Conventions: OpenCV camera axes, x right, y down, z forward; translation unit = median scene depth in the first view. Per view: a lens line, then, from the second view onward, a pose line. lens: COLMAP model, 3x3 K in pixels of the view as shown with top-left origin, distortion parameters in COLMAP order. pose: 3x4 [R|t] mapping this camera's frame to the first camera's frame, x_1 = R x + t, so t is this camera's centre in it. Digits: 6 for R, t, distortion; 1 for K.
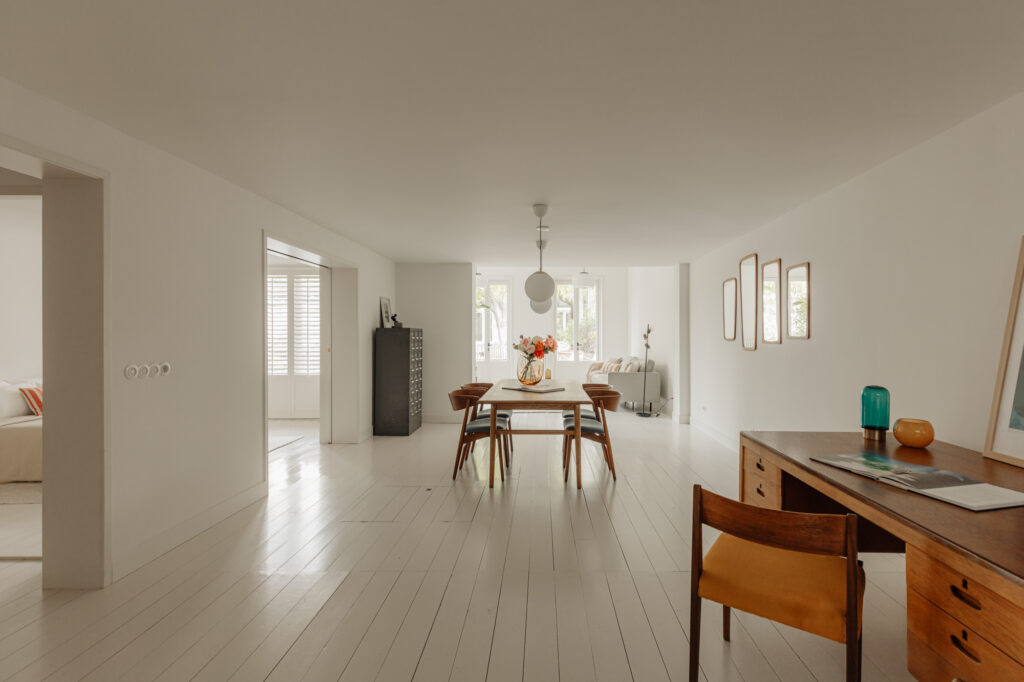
lens RADIAL K [[476.7, 0, 531.4], [0, 476.7, 339.5], [0, 0, 1]] dist [0.014659, -0.000581]
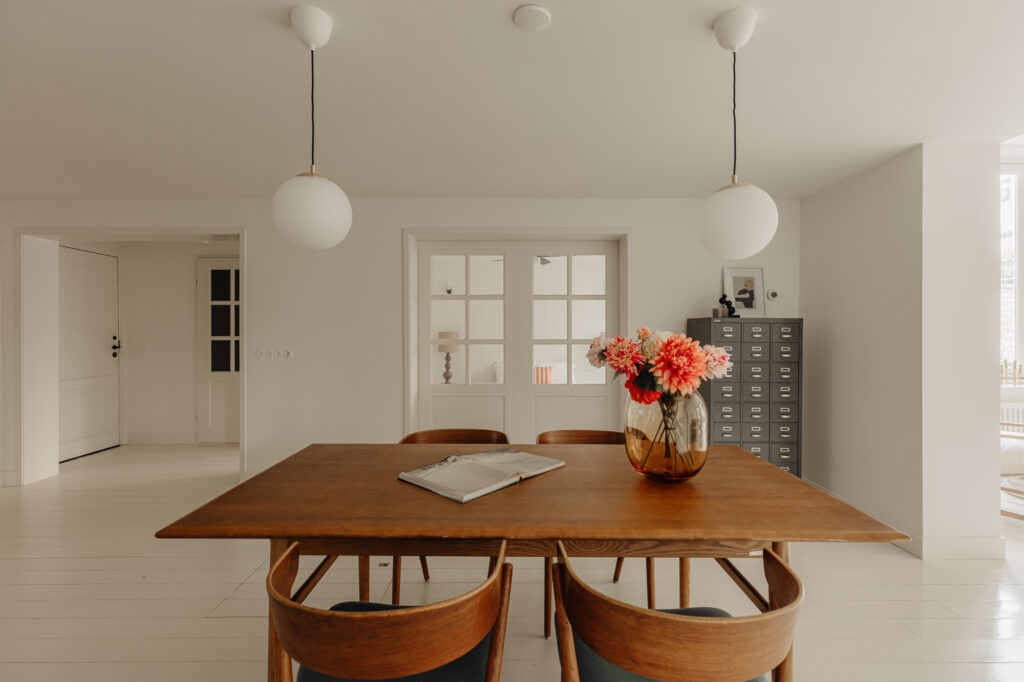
lens RADIAL K [[476.7, 0, 505.9], [0, 476.7, 334.1], [0, 0, 1]] dist [0.014659, -0.000581]
pose [[0.026532, 0.000659, -0.999648, 0.377088], [-0.012108, 0.999927, 0.000337, -0.002267], [0.999575, 0.012095, 0.026538, 0.934775]]
